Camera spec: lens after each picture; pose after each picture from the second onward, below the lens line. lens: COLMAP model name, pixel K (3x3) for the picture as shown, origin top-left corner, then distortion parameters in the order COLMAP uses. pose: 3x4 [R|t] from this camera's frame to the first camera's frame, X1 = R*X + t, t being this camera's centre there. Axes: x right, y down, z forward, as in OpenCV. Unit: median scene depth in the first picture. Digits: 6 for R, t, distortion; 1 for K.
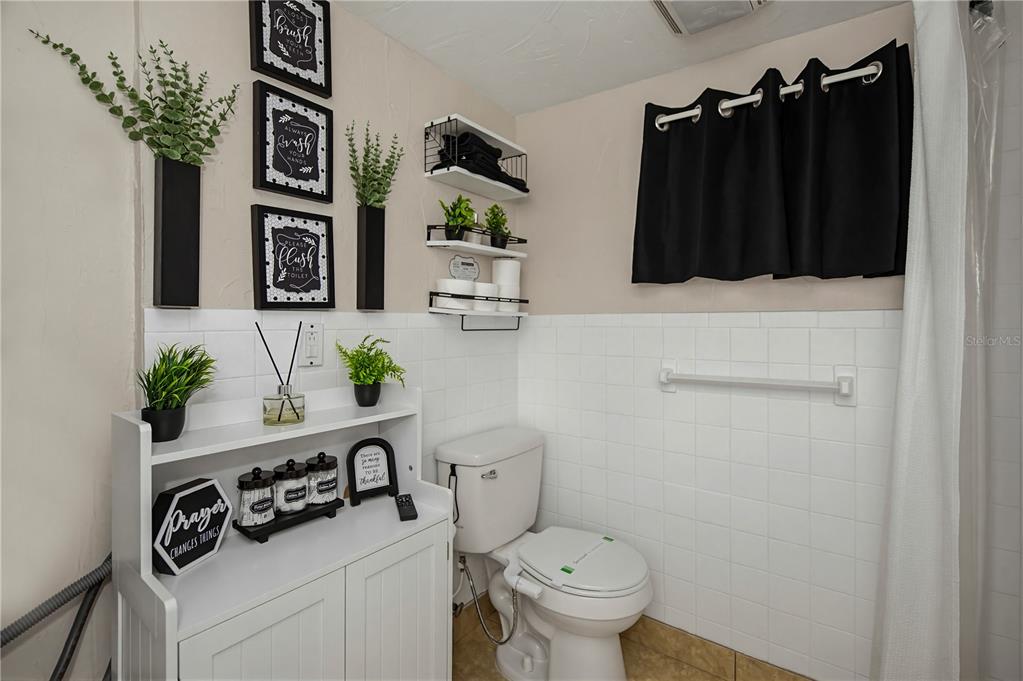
lens RADIAL K [[463.3, 0, 515.8], [0, 463.3, 331.0], [0, 0, 1]] dist [-0.000352, -0.000329]
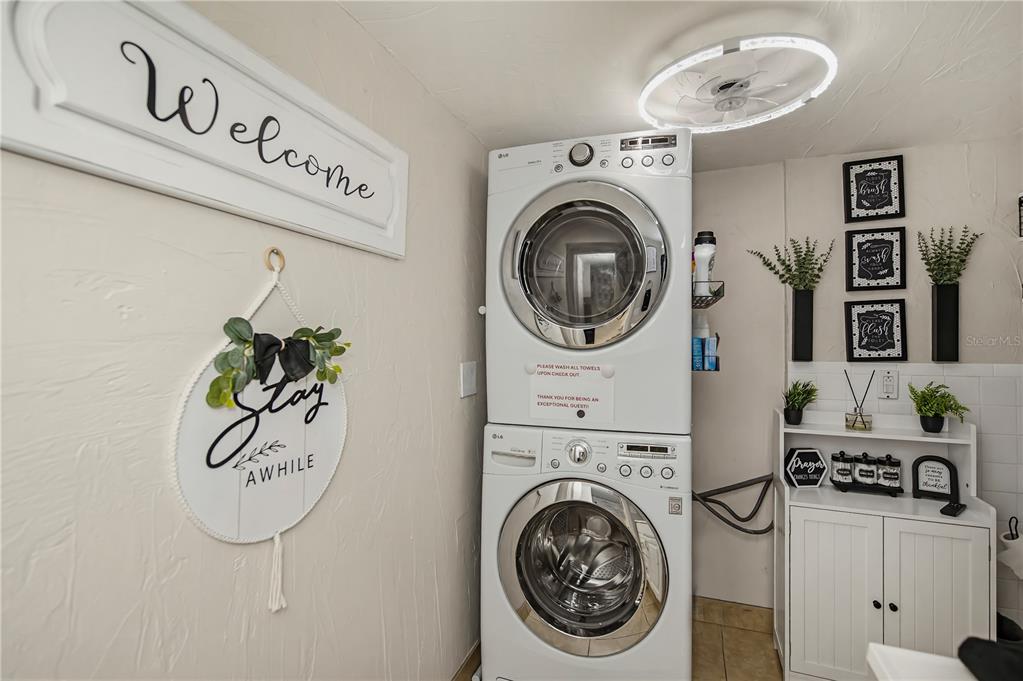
lens RADIAL K [[463.3, 0, 515.8], [0, 463.3, 331.0], [0, 0, 1]] dist [-0.000352, -0.000329]
pose [[0.273905, -0.019376, -0.961561, 0.759372], [-0.016527, 0.999555, -0.024850, -0.097151], [0.961615, 0.022699, 0.273463, -0.659980]]
